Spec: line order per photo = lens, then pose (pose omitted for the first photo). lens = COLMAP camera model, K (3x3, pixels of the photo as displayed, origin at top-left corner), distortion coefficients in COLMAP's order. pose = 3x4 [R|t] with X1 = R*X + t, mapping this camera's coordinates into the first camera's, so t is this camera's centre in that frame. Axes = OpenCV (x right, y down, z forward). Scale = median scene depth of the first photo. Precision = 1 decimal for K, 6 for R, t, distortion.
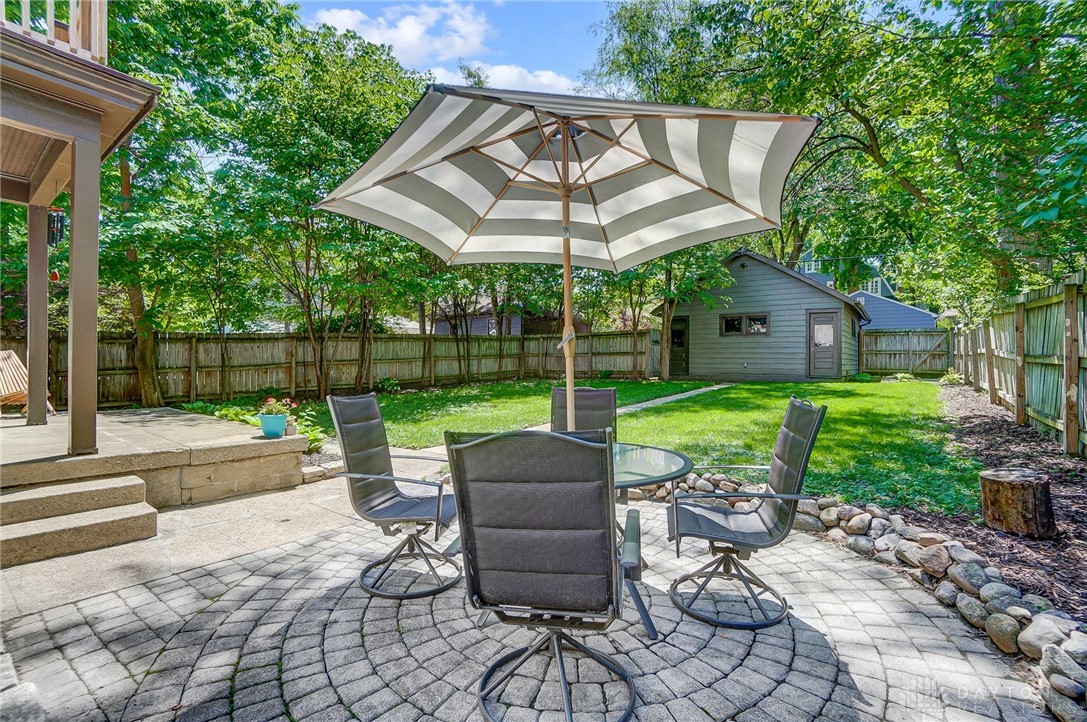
lens RADIAL K [[483.1, 0, 542.5], [0, 483.1, 358.2], [0, 0, 1]] dist [-0.042026, 0.010456]
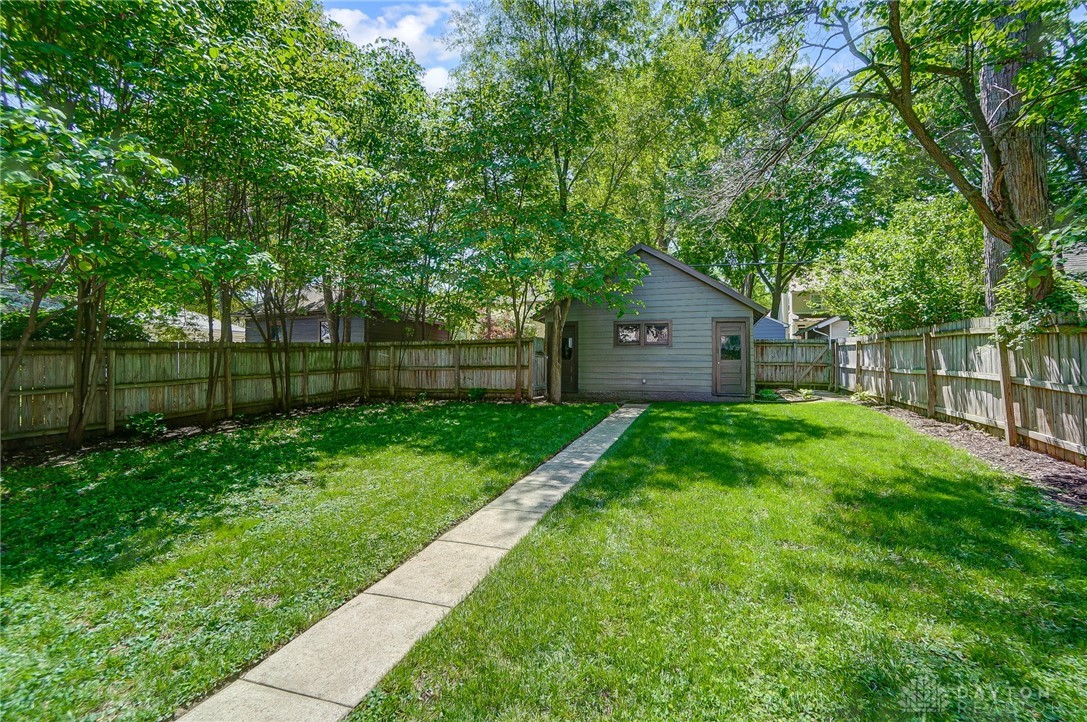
lens RADIAL K [[483.1, 0, 547.9], [0, 483.1, 356.9], [0, 0, 1]] dist [-0.042026, 0.010456]
pose [[0.947392, -0.002391, 0.320067, -0.015708], [0.005025, 0.999960, -0.007403, -0.021008], [-0.320037, 0.008621, 0.947366, 0.214159]]
